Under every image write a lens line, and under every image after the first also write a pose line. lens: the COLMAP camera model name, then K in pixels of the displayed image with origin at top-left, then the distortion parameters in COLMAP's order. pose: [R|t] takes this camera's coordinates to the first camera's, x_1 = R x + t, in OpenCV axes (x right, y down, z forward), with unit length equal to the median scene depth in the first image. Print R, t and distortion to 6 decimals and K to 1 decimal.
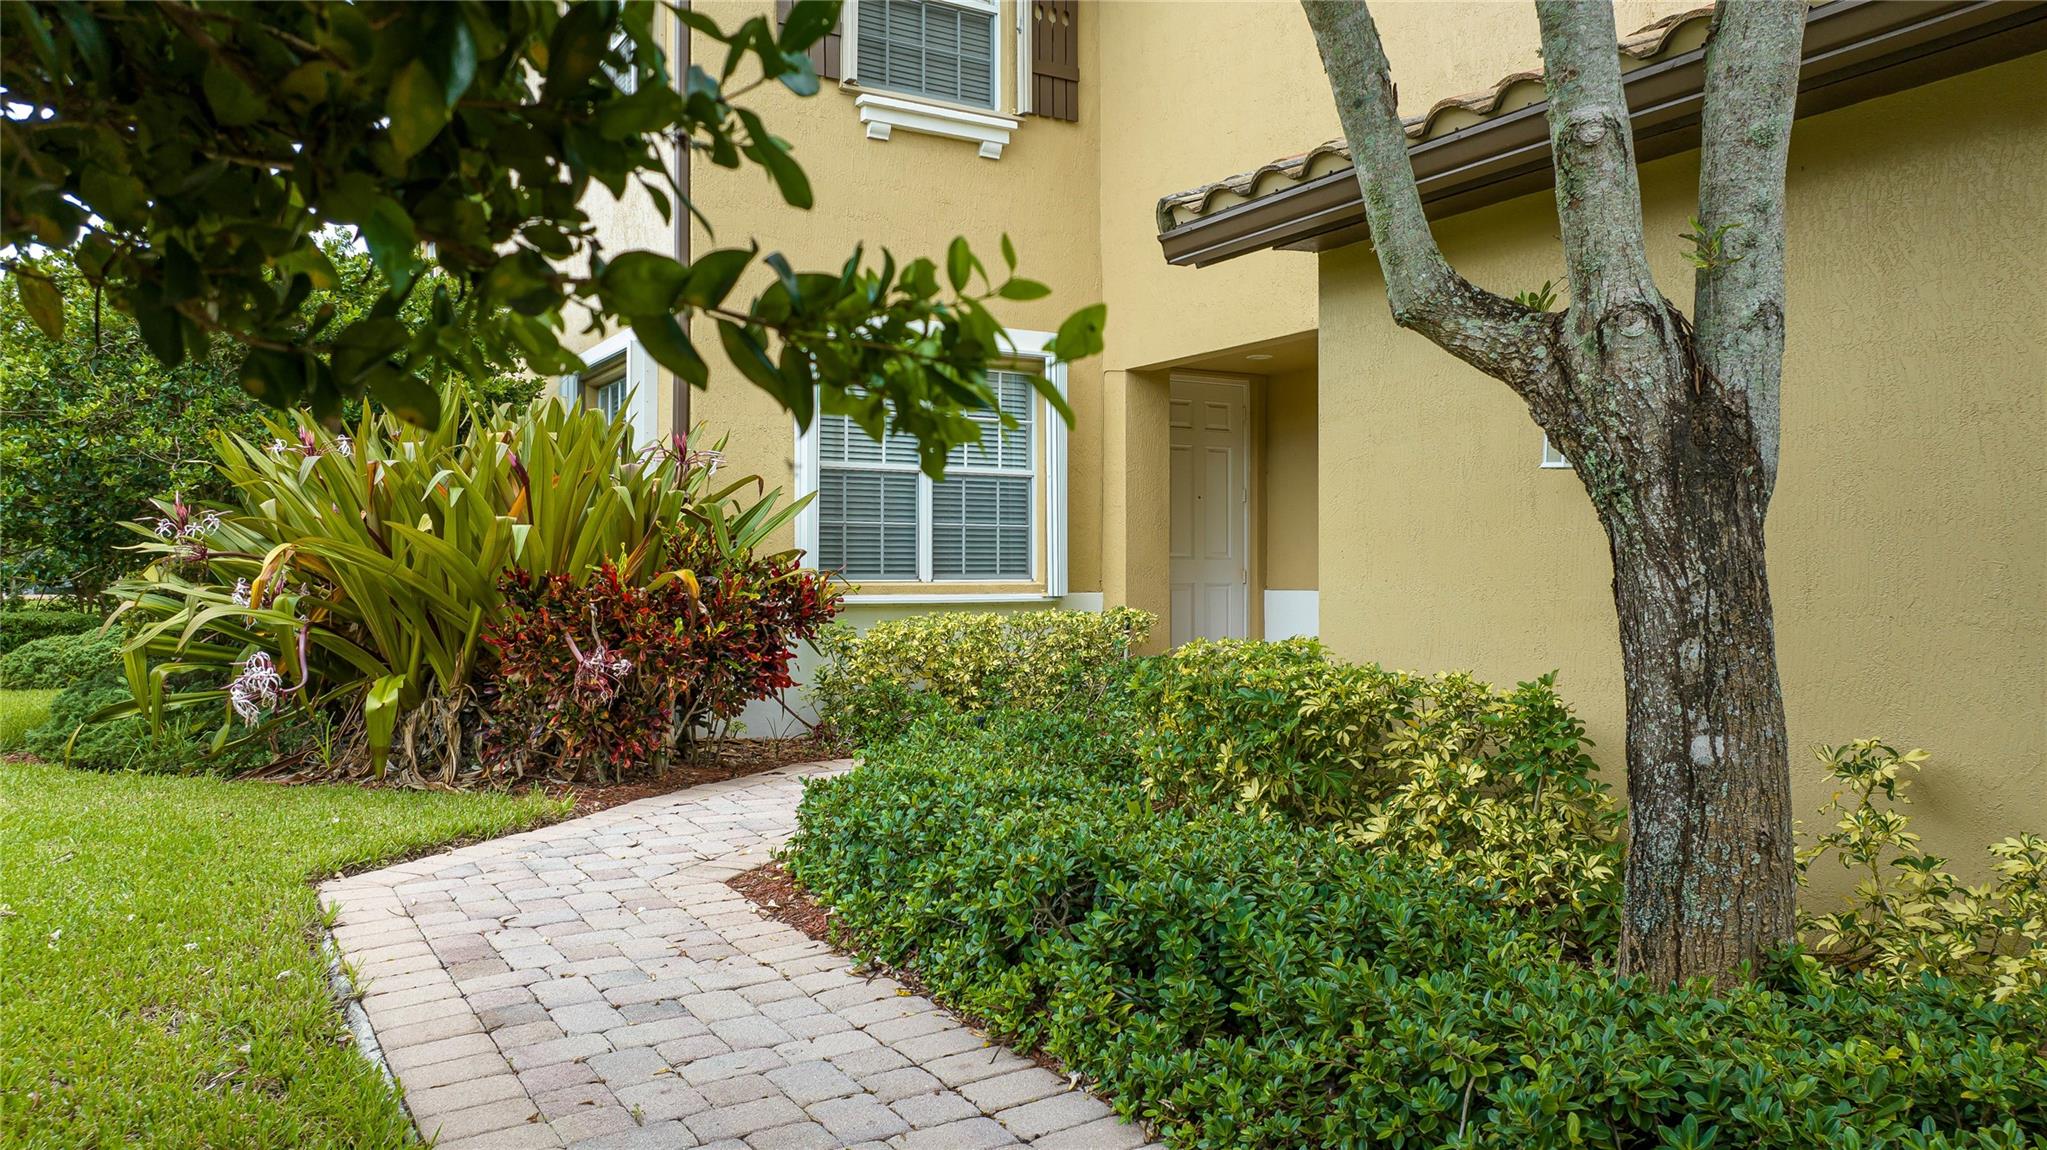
lens RADIAL K [[1442.9, 0, 1030.6], [0, 1442.9, 576.2], [0, 0, 1]] dist [-0.015384, -0.001685]
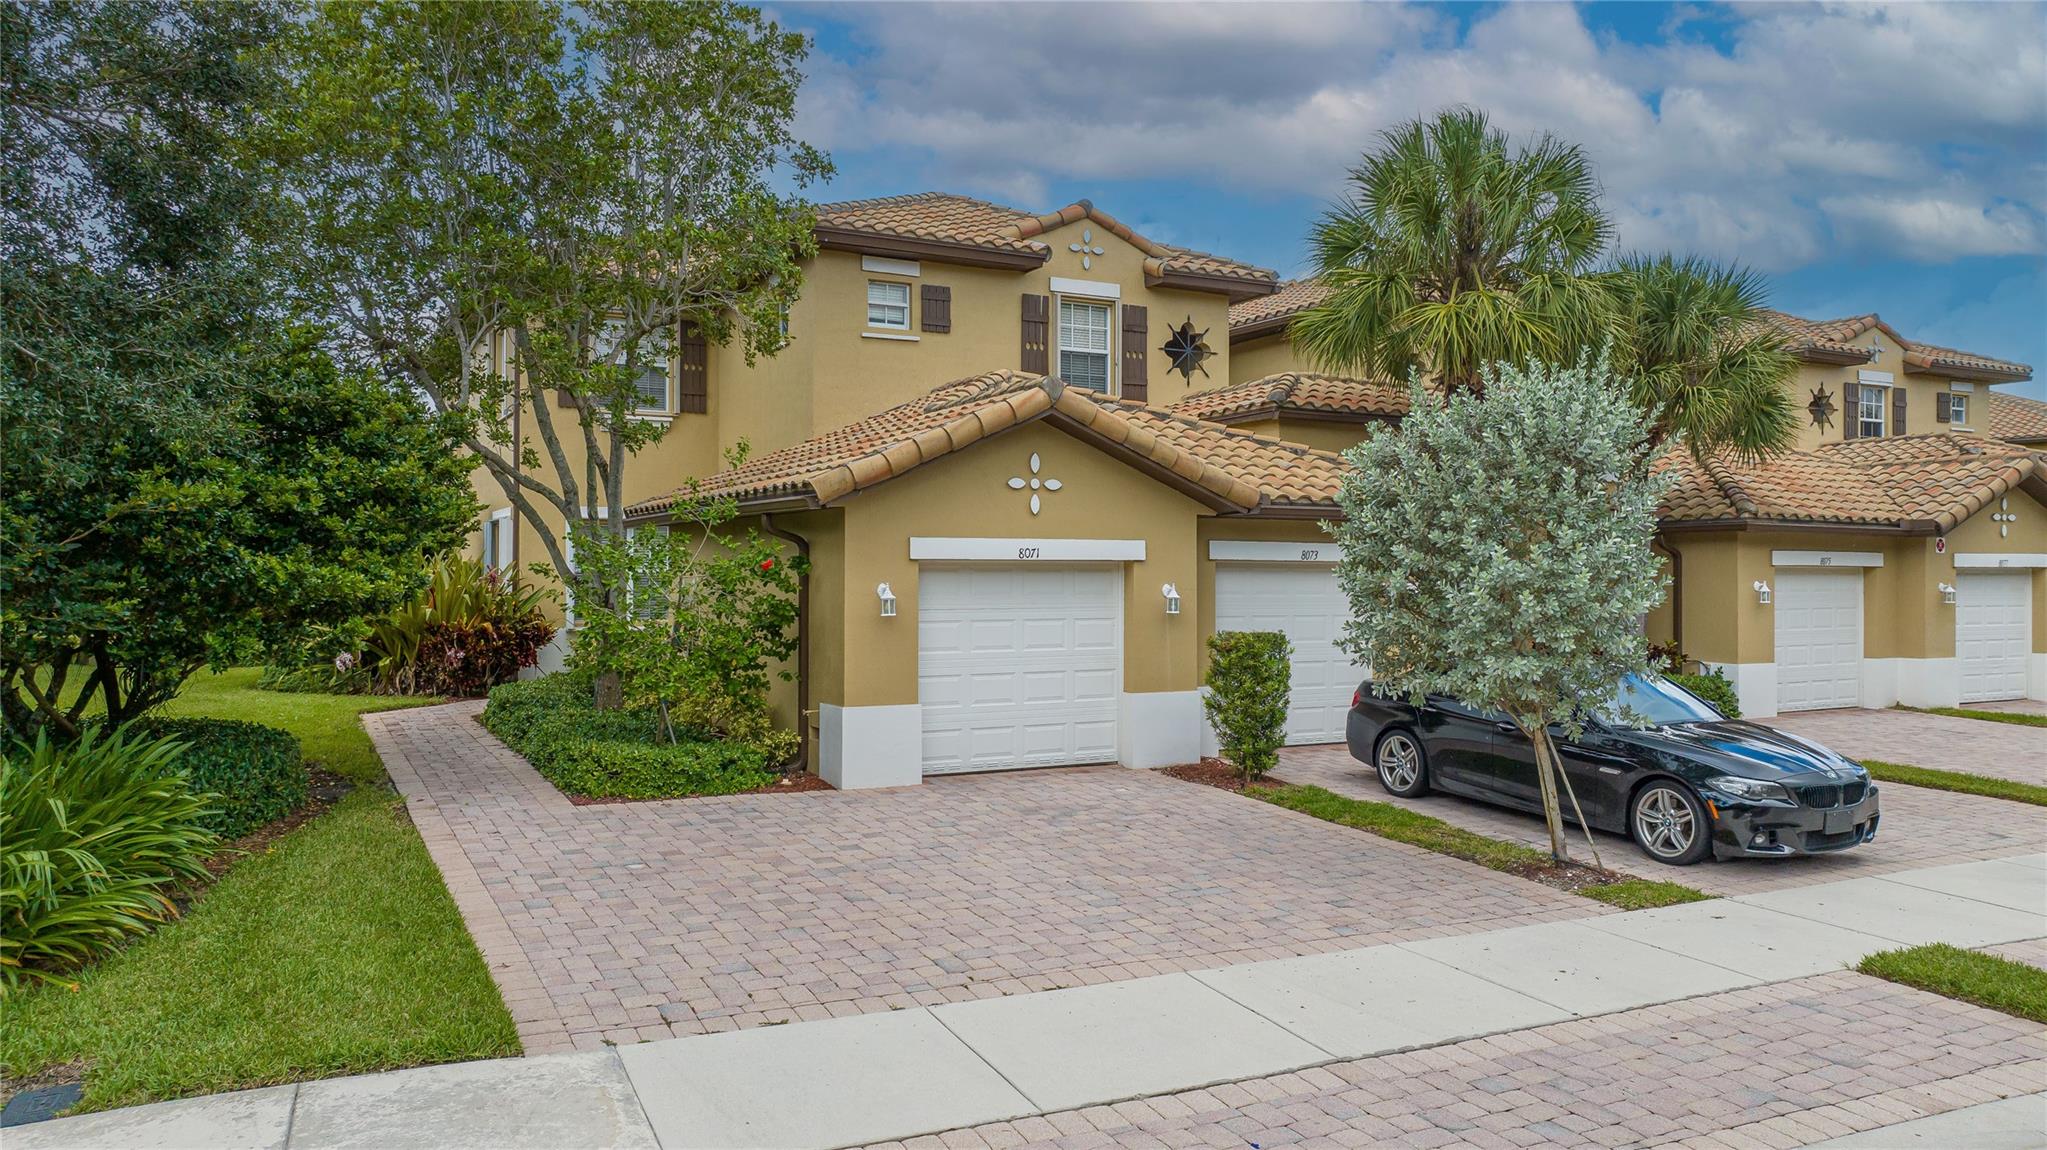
lens RADIAL K [[1457.6, 0, 1029.1], [0, 1457.6, 580.9], [0, 0, 1]] dist [0.026291, -0.129339]
pose [[0.998085, 0.005390, -0.061627, 0.898639], [-0.005232, 0.999983, 0.002738, -0.089311], [0.061641, -0.002411, 0.998095, -1.627971]]
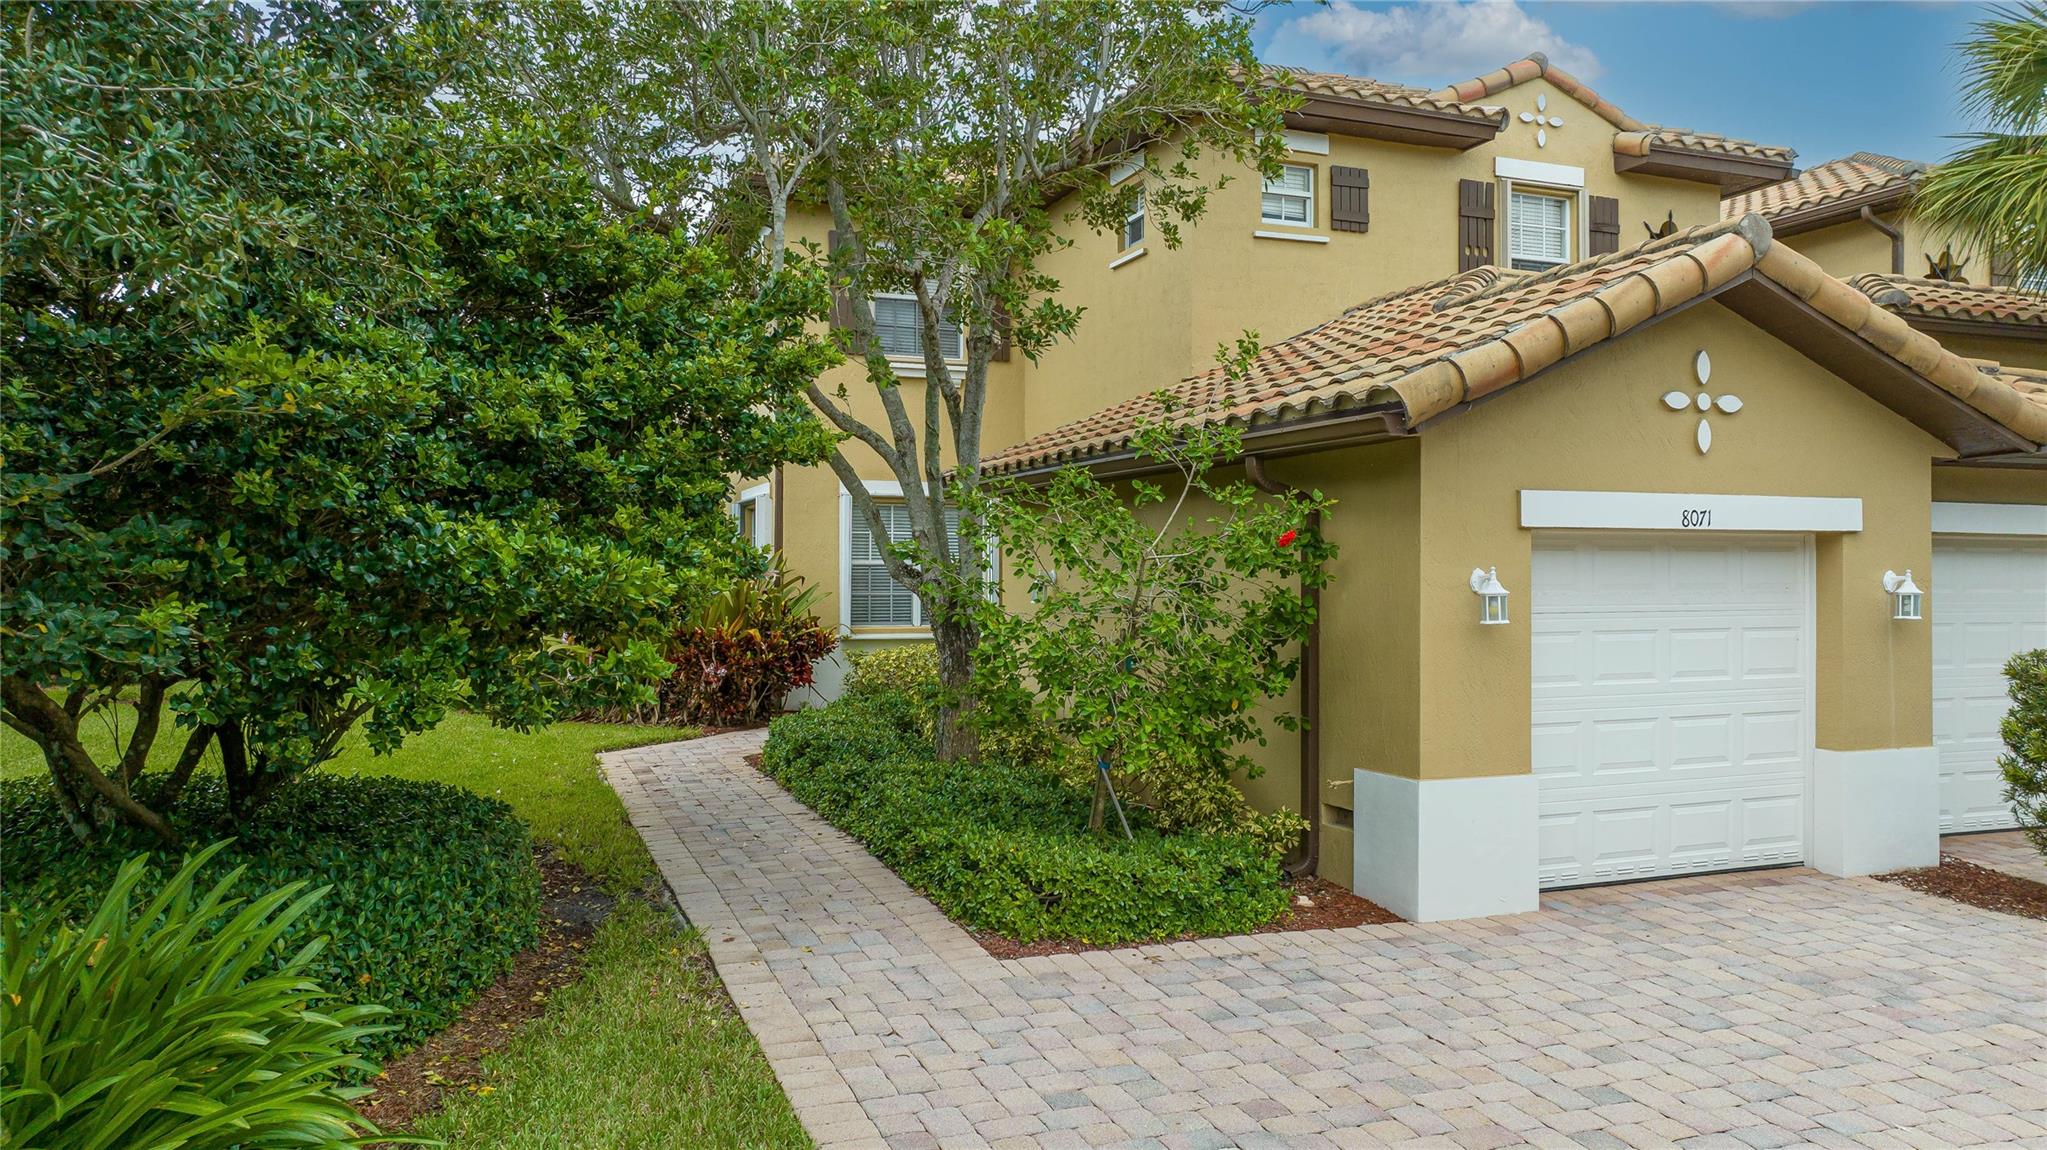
lens RADIAL K [[1448.8, 0, 1035.3], [0, 1448.8, 564.1], [0, 0, 1]] dist [-0.003079, -0.001523]
pose [[0.985045, -0.000024, -0.172297, 0.493679], [-0.001359, 0.999968, -0.007906, -0.075828], [0.172292, 0.008022, 0.985013, -0.967725]]
